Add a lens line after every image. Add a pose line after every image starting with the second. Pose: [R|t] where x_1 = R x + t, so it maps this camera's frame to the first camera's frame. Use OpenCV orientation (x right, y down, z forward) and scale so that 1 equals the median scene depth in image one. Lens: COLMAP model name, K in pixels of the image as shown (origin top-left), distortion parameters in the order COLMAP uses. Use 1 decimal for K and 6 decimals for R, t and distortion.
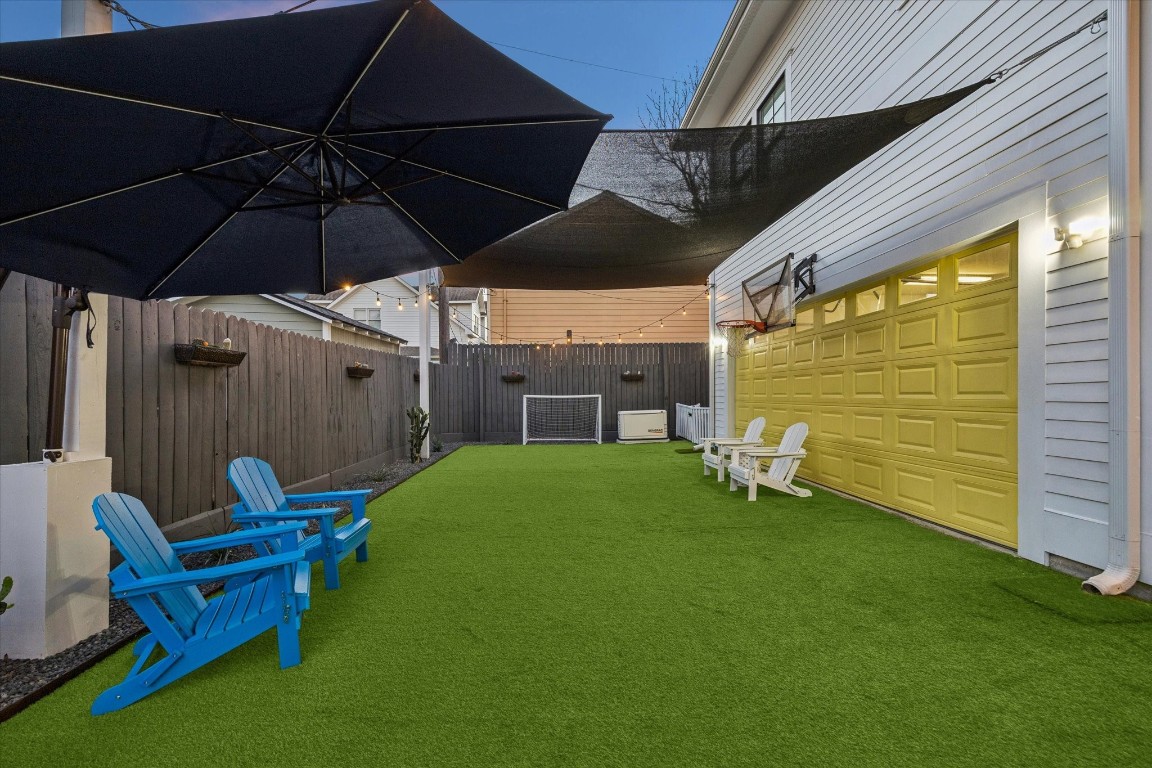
lens RADIAL K [[453.2, 0, 576.1], [0, 453.2, 401.4], [0, 0, 1]] dist [0.000547, 0.000056]
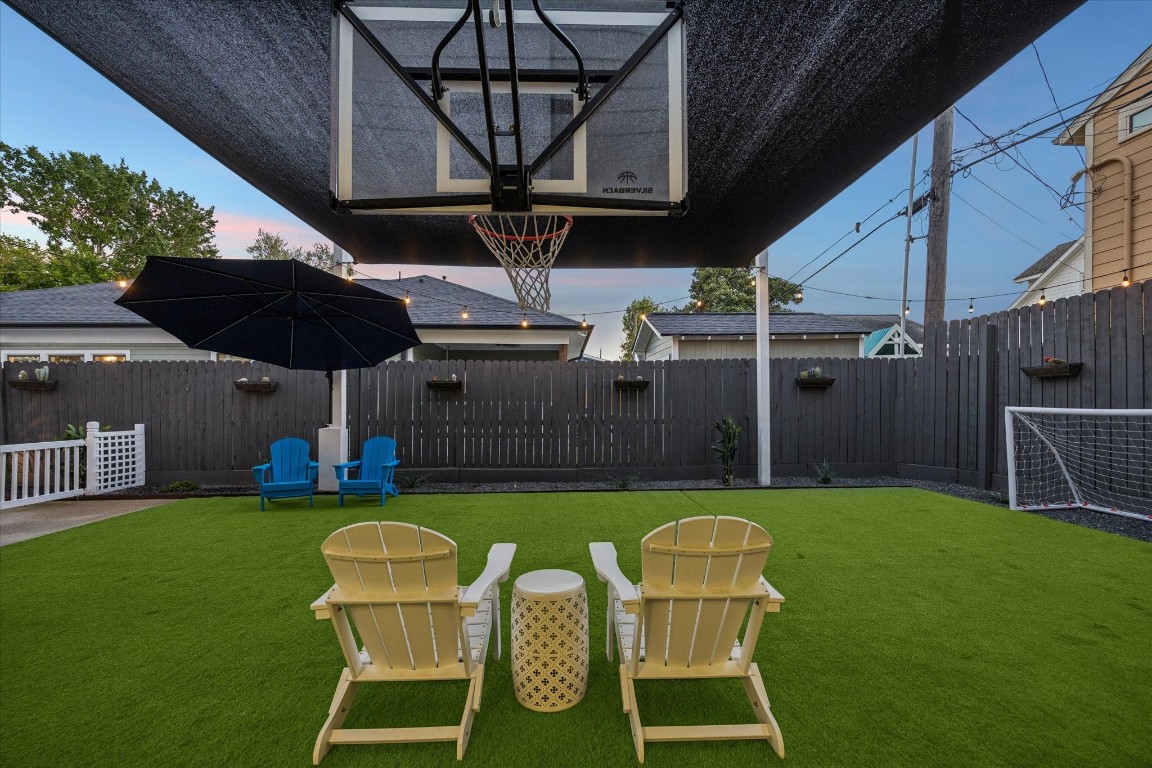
lens RADIAL K [[453.2, 0, 576.1], [0, 453.2, 401.4], [0, 0, 1]] dist [0.000547, 0.000056]
pose [[-0.015514, -0.001948, -0.999878, 0.367701], [-0.017474, 0.999846, -0.001677, -0.010942], [0.999727, 0.017446, -0.015546, 0.555986]]
